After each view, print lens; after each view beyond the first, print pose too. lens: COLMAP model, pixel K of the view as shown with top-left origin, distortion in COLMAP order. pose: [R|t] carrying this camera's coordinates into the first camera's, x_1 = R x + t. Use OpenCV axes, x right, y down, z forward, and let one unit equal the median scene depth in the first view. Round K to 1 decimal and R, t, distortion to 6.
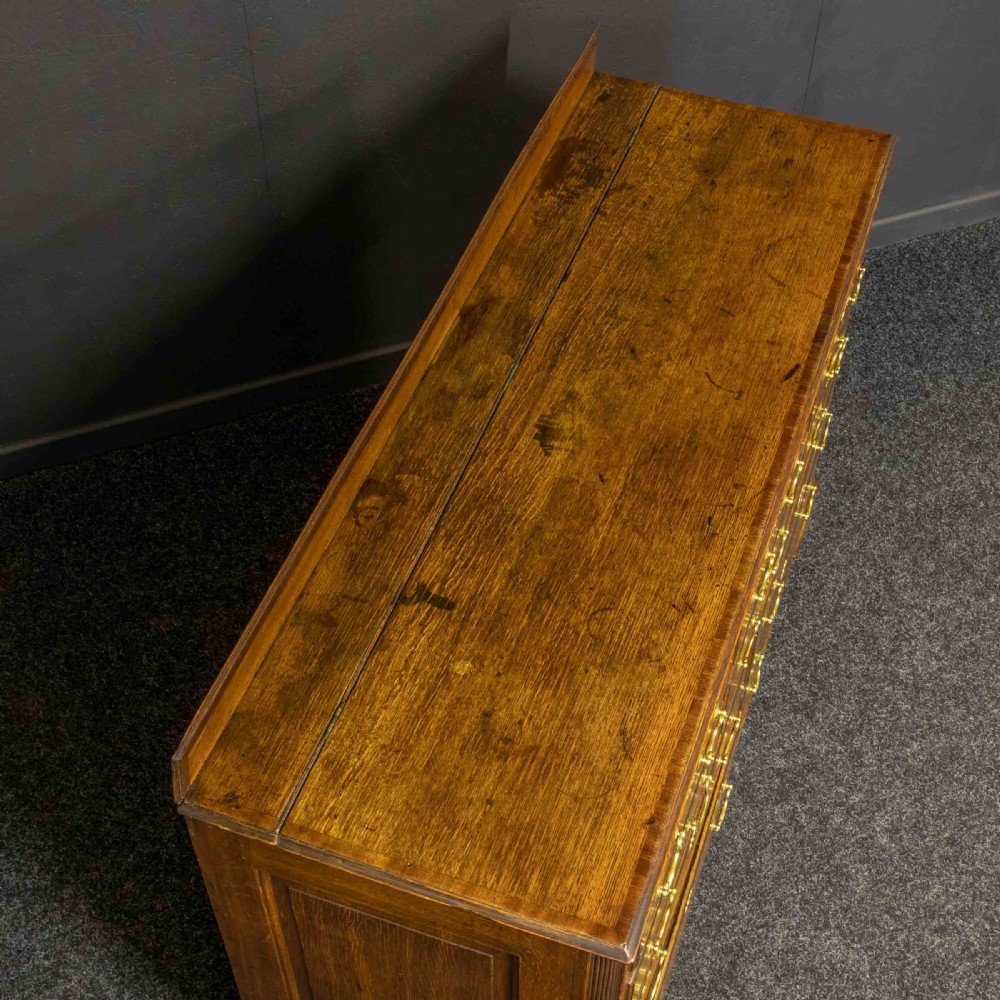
lens RADIAL K [[1565.1, 0, 500.0], [0, 1565.1, 500.0], [0, 0, 1]] dist [-0.105559, 0.066828]
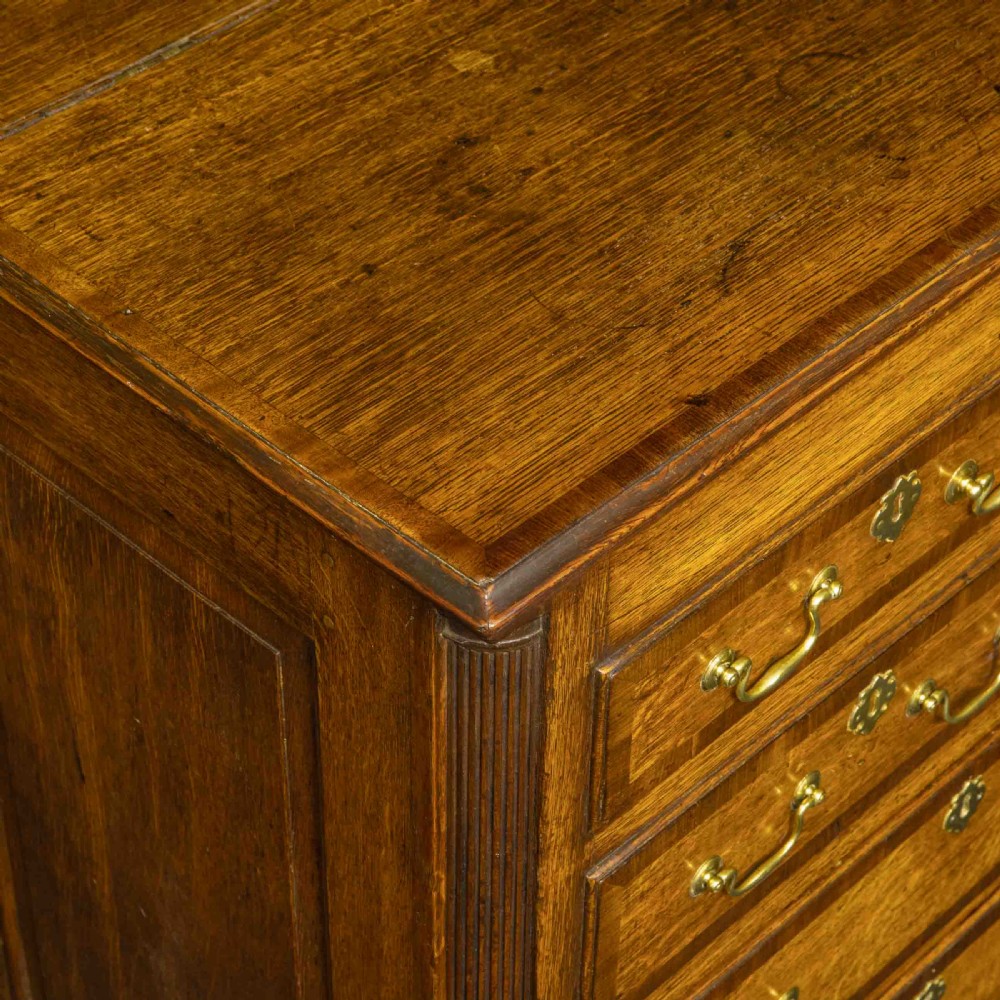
lens RADIAL K [[2726.5, 0, 500.0], [0, 2726.5, 500.0], [0, 0, 1]] dist [0.144701, -0.229385]
pose [[0.908802, 0.286523, -0.303288, 0.265158], [-0.319703, 0.945289, -0.064956, 0.284493], [0.268083, 0.155994, 0.950683, 0.300526]]
